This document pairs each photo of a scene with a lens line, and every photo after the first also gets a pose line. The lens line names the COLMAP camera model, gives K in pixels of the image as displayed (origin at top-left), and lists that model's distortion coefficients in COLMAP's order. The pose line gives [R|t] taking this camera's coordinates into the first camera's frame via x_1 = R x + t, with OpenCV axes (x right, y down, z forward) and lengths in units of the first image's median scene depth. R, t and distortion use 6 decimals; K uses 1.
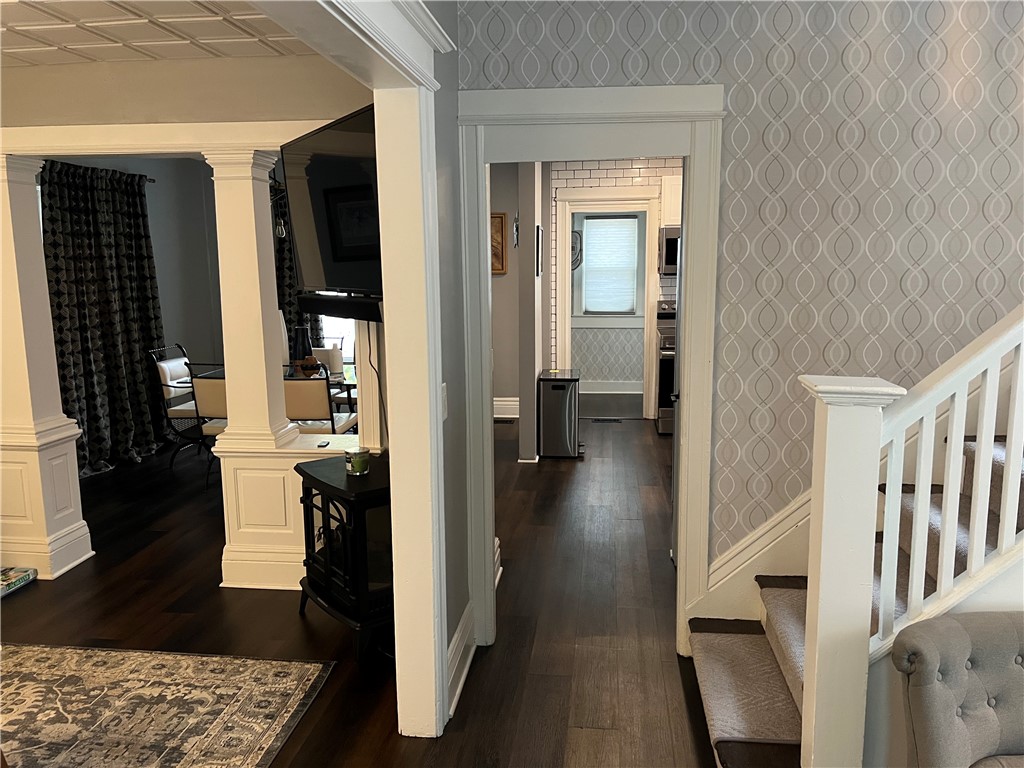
lens RADIAL K [[767.3, 0, 528.0], [0, 767.3, 373.5], [0, 0, 1]] dist [0.048663, -0.069680]
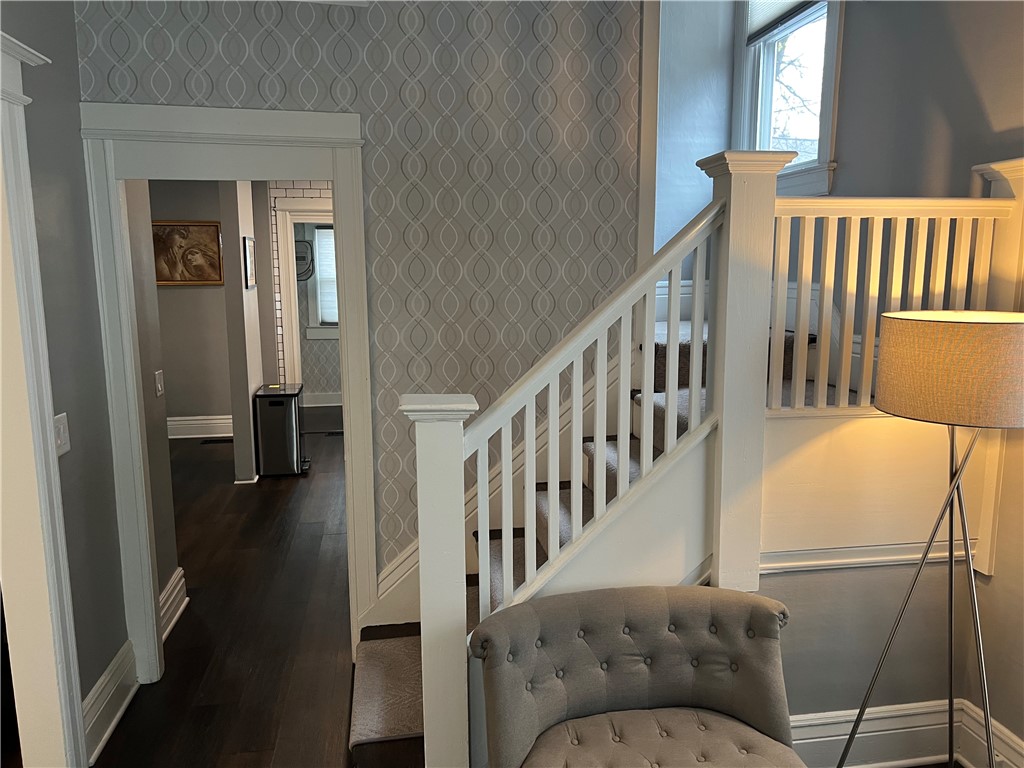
lens RADIAL K [[767.3, 0, 519.7], [0, 767.3, 380.4], [0, 0, 1]] dist [0.048663, -0.069680]
pose [[0.958864, -0.036386, 0.281526, 0.149042], [0.036403, 0.999324, 0.005171, -0.012261], [-0.281523, 0.005290, 0.959540, -0.056772]]
